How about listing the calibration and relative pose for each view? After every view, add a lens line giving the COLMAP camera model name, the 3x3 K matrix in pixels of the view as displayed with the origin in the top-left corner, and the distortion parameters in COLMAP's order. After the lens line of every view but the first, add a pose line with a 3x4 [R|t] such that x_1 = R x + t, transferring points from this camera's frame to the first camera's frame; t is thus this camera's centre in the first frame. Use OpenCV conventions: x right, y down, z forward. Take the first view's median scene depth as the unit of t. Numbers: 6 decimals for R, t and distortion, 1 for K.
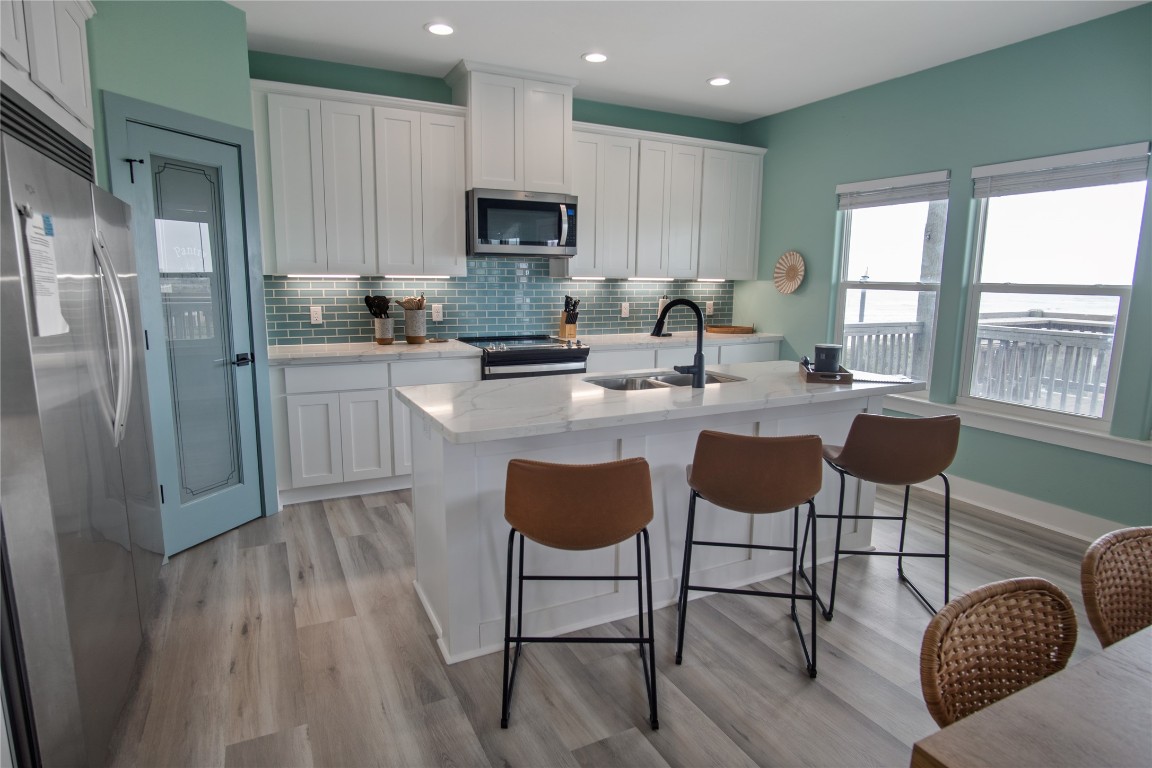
lens RADIAL K [[631.8, 0, 552.6], [0, 631.8, 385.6], [0, 0, 1]] dist [-0.028697, 0.005128]
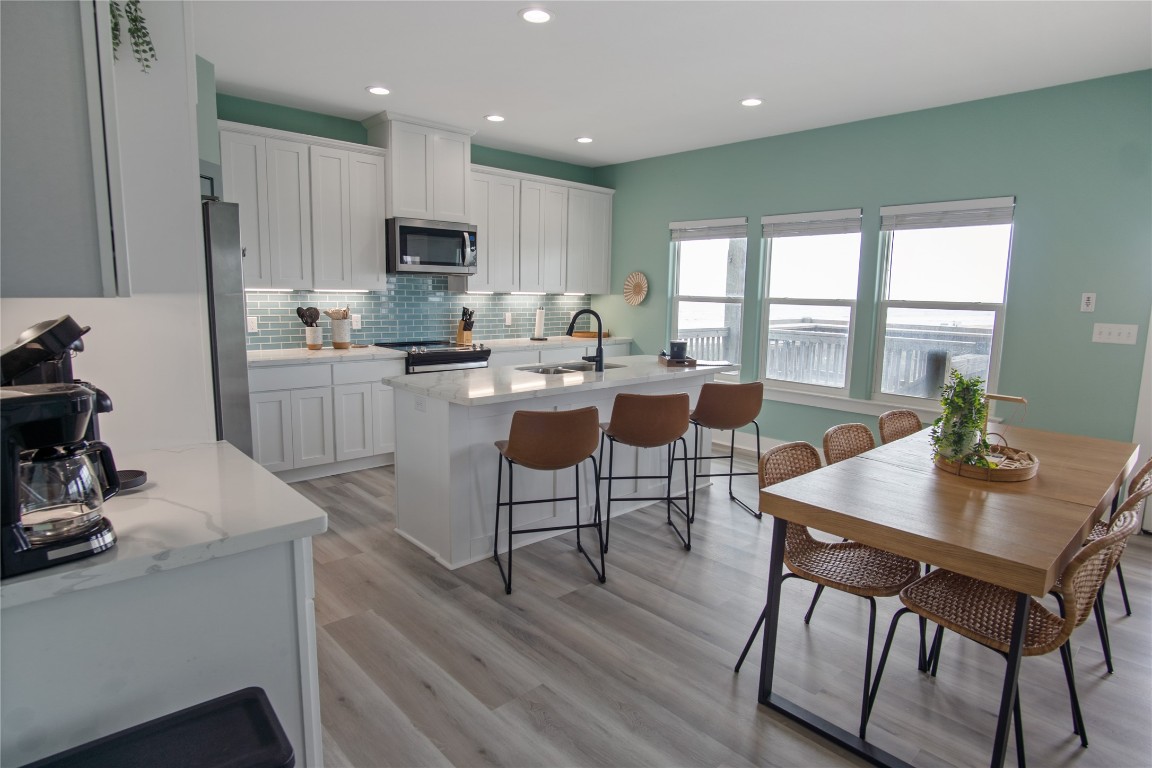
lens RADIAL K [[631.8, 0, 566.8], [0, 631.8, 391.1], [0, 0, 1]] dist [-0.028697, 0.005128]
pose [[0.957606, -0.037687, 0.285605, -0.164064], [0.040279, 0.999183, -0.003203, 0.032312], [-0.285251, 0.014571, 0.958342, -0.227163]]
